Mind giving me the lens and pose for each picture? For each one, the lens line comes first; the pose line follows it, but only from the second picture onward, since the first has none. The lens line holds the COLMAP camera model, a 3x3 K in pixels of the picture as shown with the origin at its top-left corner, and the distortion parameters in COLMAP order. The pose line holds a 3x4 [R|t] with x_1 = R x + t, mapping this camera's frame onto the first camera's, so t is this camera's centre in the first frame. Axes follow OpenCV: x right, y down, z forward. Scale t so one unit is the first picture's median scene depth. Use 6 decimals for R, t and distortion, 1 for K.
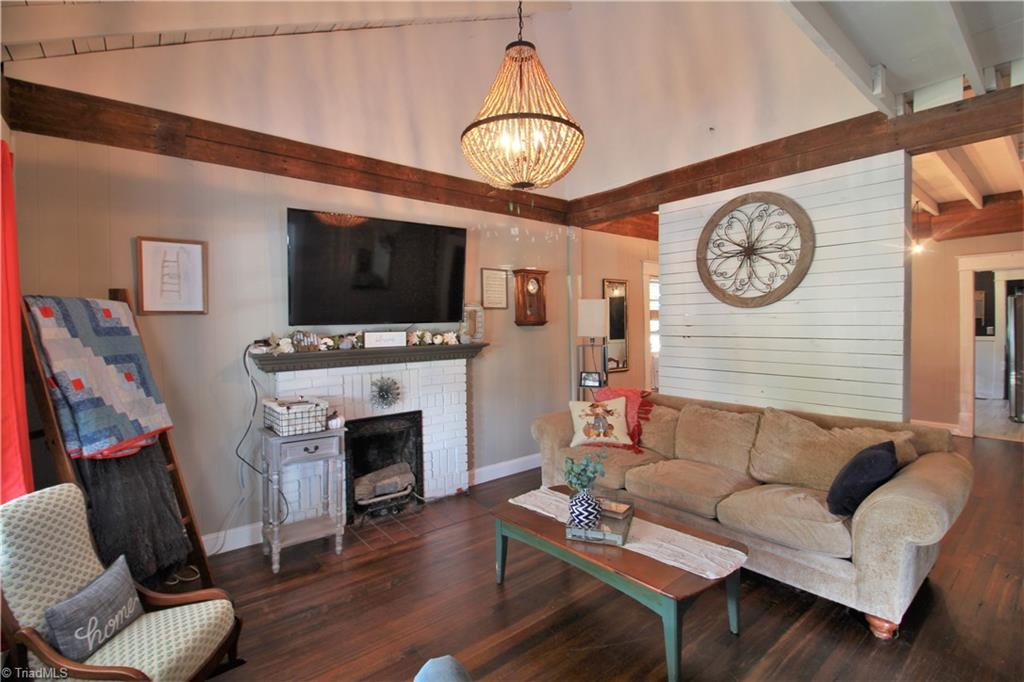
lens RADIAL K [[475.5, 0, 517.8], [0, 475.5, 335.2], [0, 0, 1]] dist [-0.008517, -0.010338]
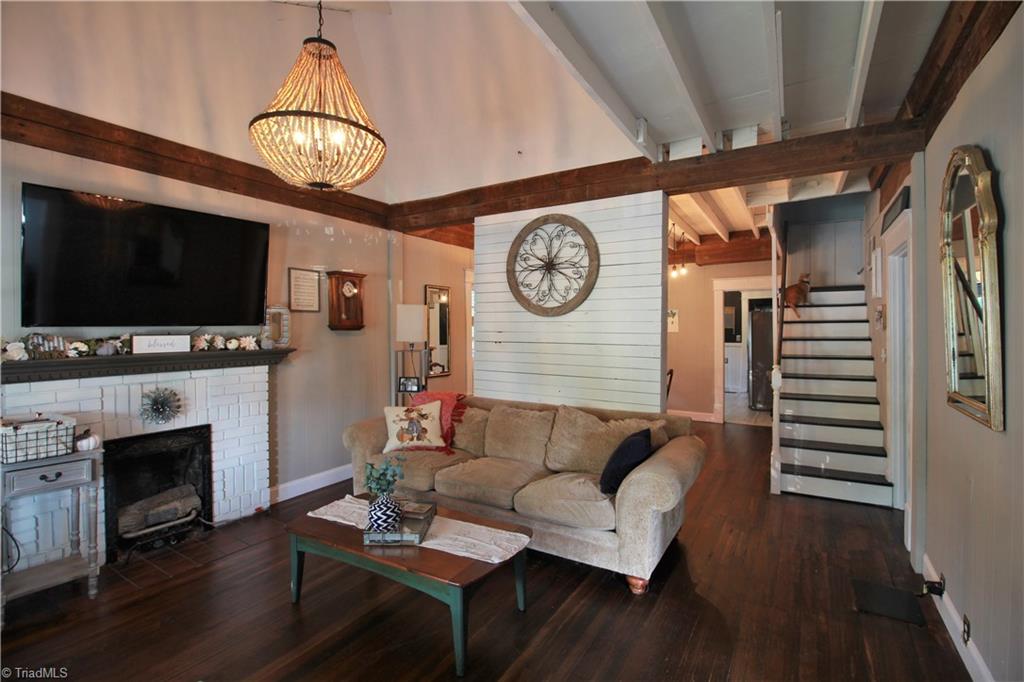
lens RADIAL K [[475.5, 0, 521.8], [0, 475.5, 335.5], [0, 0, 1]] dist [-0.008517, -0.010338]
pose [[0.941185, 0.008345, 0.337788, 0.050087], [-0.004801, 0.999924, -0.011328, 0.000008], [-0.337857, 0.009040, 0.941154, -0.032620]]
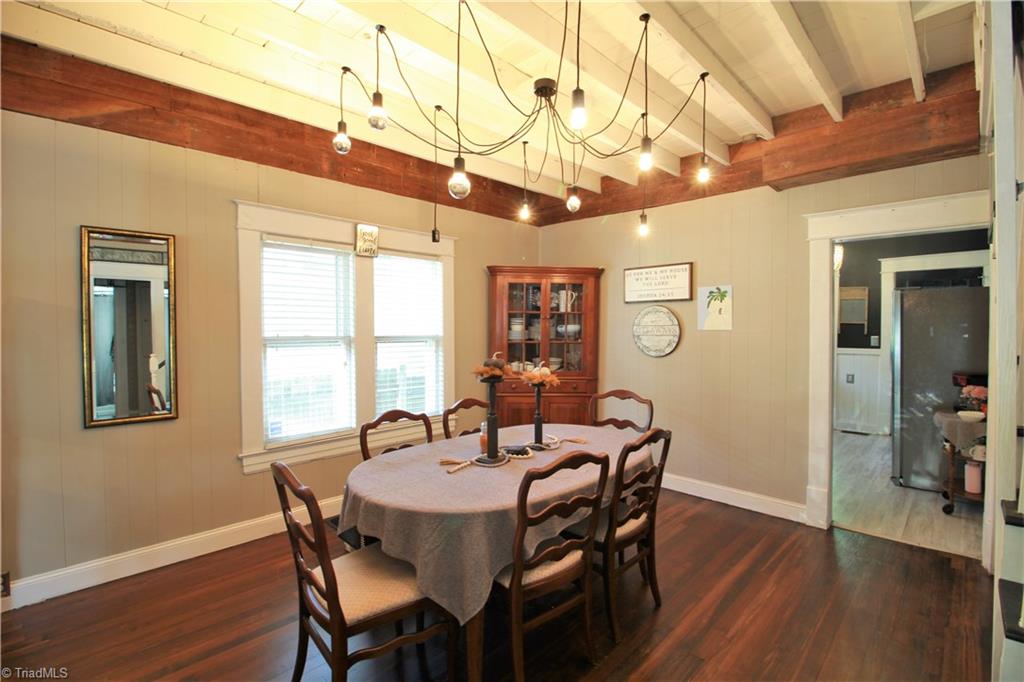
lens RADIAL K [[475.5, 0, 527.2], [0, 475.5, 338.0], [0, 0, 1]] dist [-0.008517, -0.010338]
pose [[0.991848, 0.010833, 0.126967, 0.827579], [-0.011190, 0.999935, 0.002100, -0.021918], [-0.126936, -0.003503, 0.991905, 0.732341]]
